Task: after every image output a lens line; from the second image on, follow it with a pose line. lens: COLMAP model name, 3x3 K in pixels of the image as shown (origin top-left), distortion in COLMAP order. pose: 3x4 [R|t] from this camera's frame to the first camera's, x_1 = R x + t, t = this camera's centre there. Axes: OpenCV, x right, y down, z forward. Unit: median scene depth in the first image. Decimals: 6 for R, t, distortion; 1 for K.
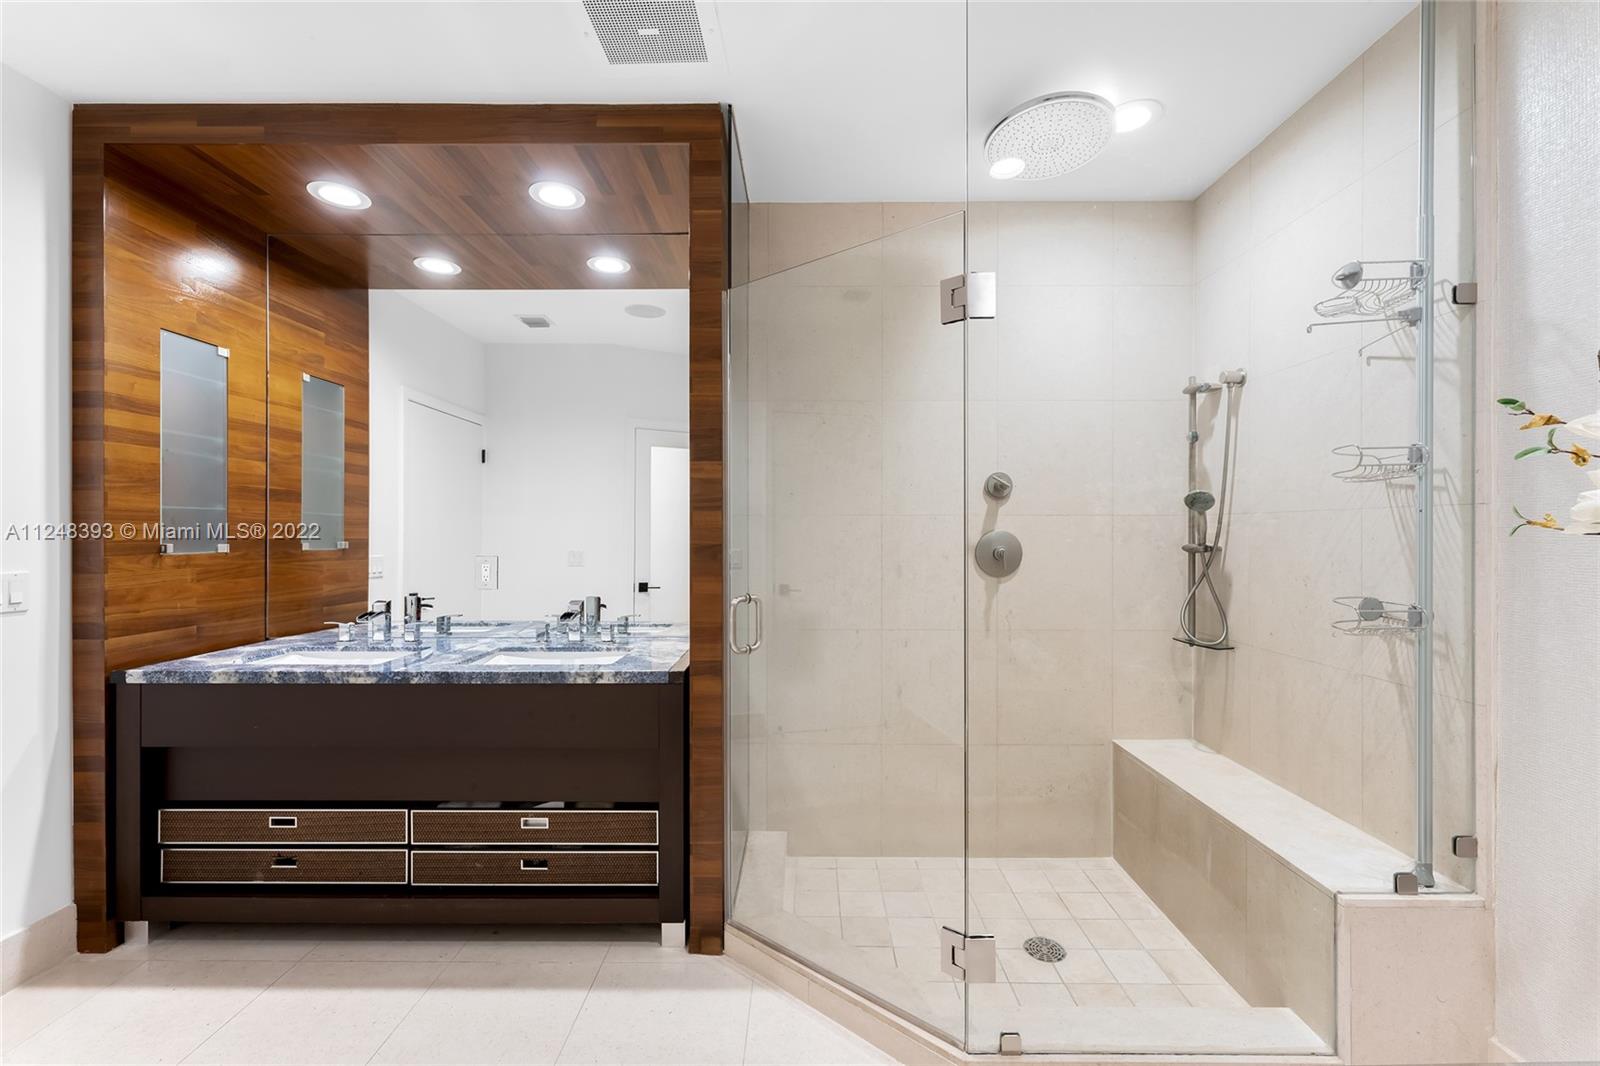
lens RADIAL K [[647.8, 0, 800.0], [0, 647.8, 533.0], [0, 0, 1]] dist [-0.000315, -0.000039]
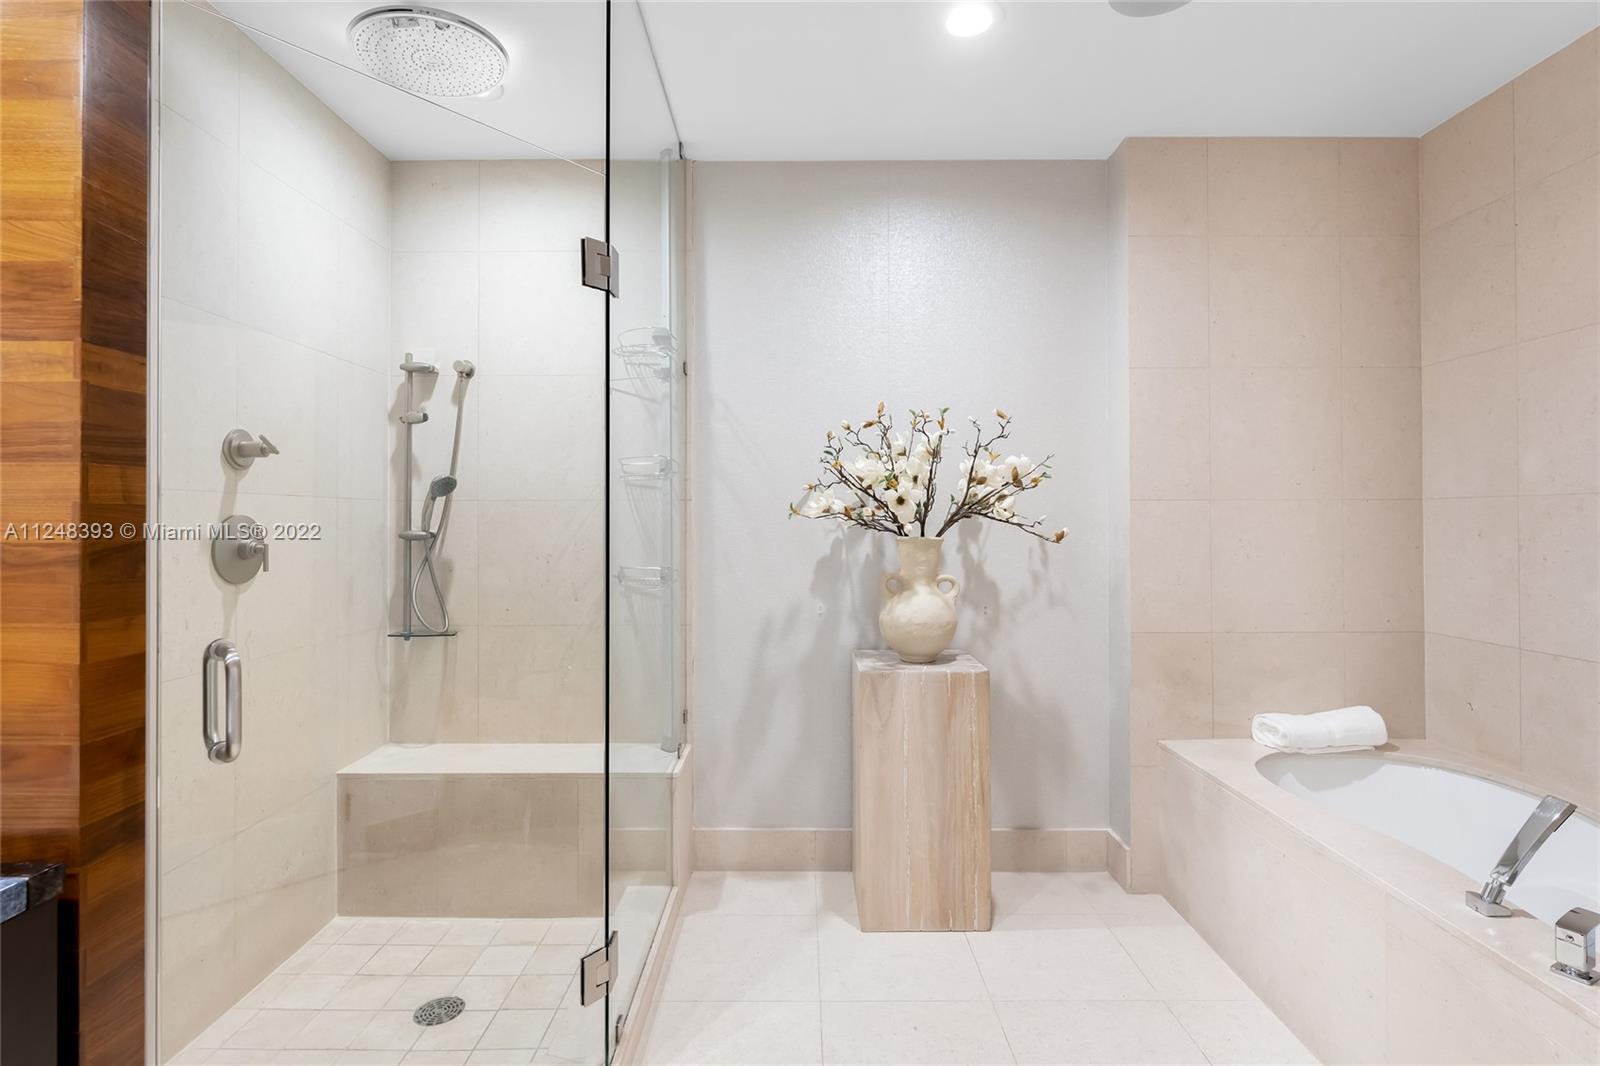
lens RADIAL K [[782.2, 0, 801.2], [0, 782.2, 516.2], [0, 0, 1]] dist [0.000534, 0.000114]
pose [[-0.010384, 0.004238, 0.999937, -0.563736], [0.004933, 0.999979, -0.004187, 0.003275], [-0.999934, 0.004889, -0.010405, 0.464049]]
